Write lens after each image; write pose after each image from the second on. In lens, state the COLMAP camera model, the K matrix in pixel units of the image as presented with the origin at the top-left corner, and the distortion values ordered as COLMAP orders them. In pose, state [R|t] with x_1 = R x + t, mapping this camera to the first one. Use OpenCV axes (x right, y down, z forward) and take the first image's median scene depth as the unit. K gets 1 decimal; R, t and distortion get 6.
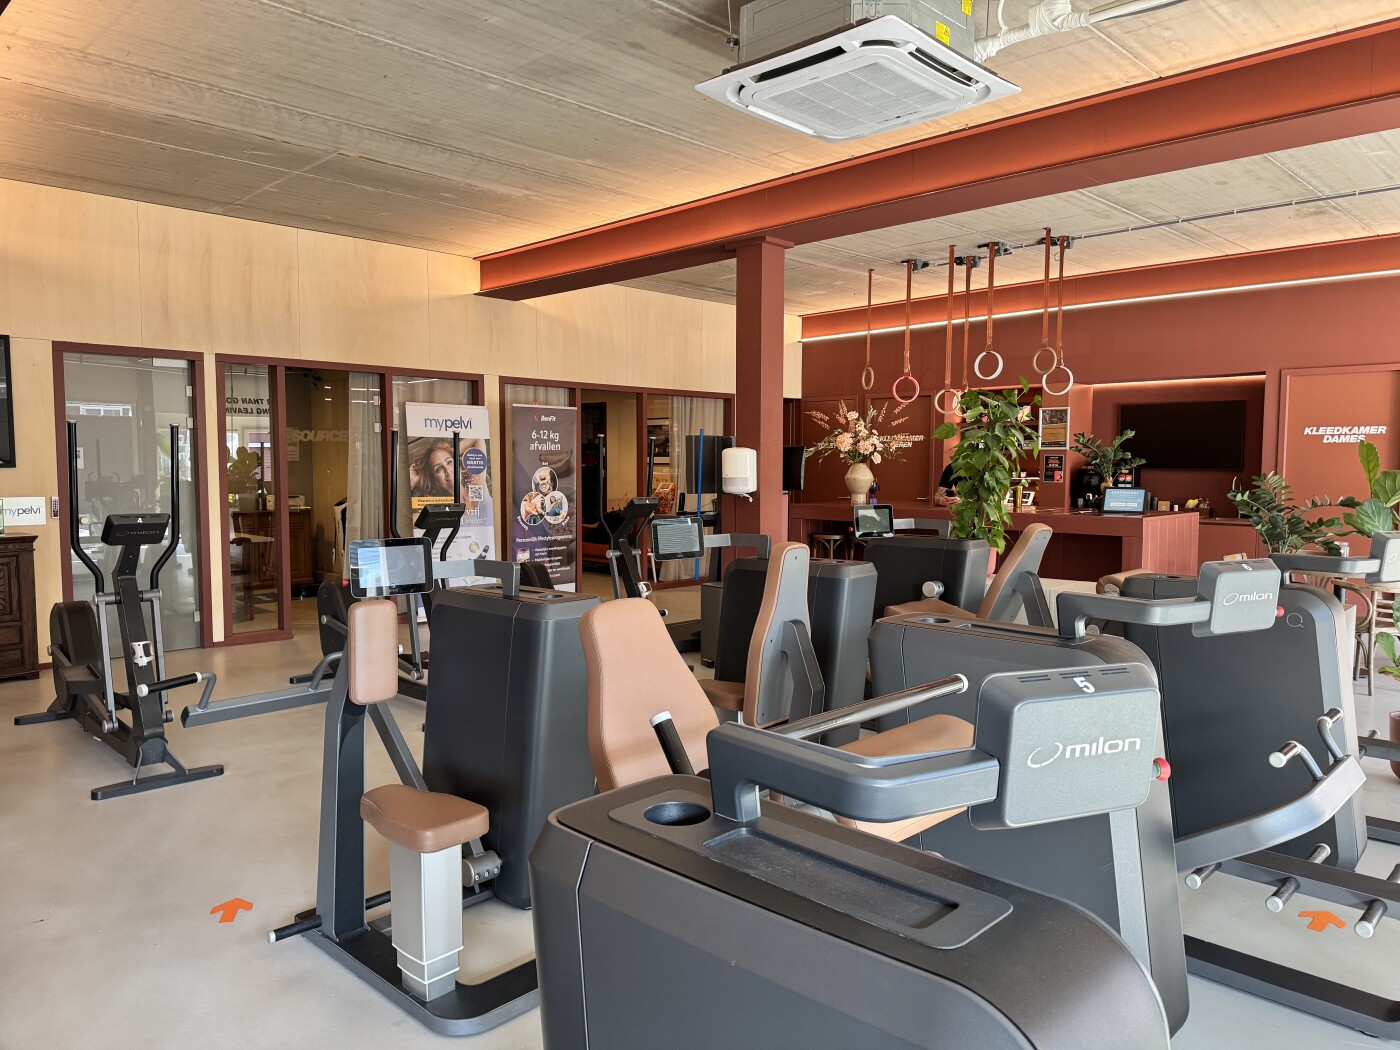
lens RADIAL K [[976.5, 0, 700.0], [0, 976.5, 525.0], [0, 0, 1]] dist [-0.000321, 0.000416]
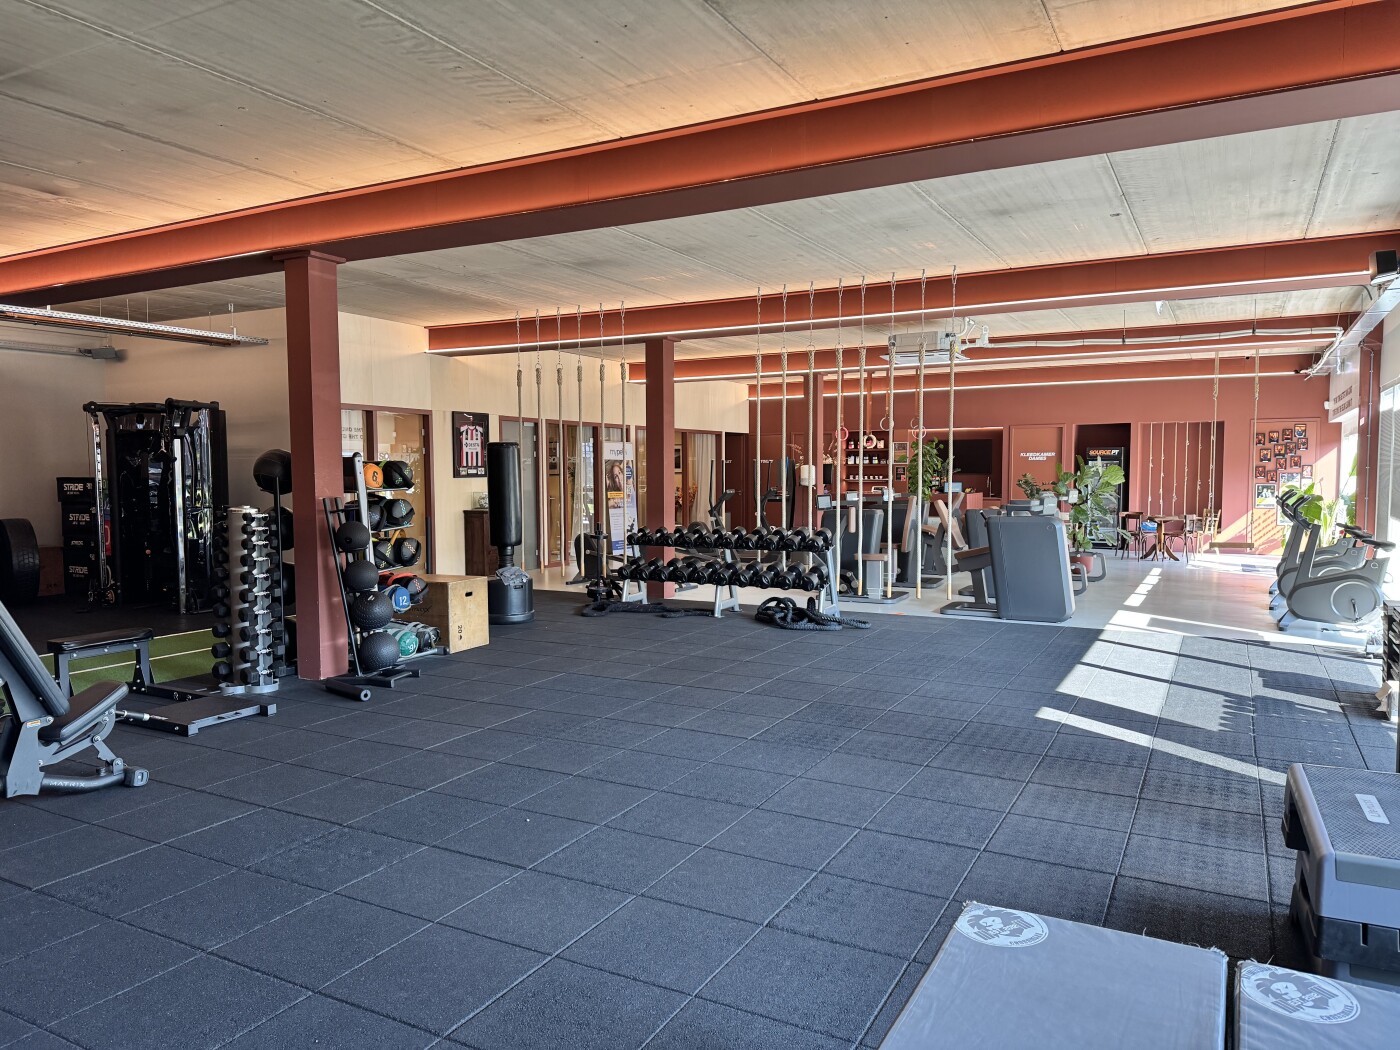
lens RADIAL K [[976.5, 0, 700.0], [0, 976.5, 525.0], [0, 0, 1]] dist [-0.000321, 0.000416]
pose [[0.964415, -0.022426, 0.263442, -0.609947], [0.025493, 0.999641, -0.008229, 0.055140], [-0.263163, 0.014652, 0.964640, -0.851008]]
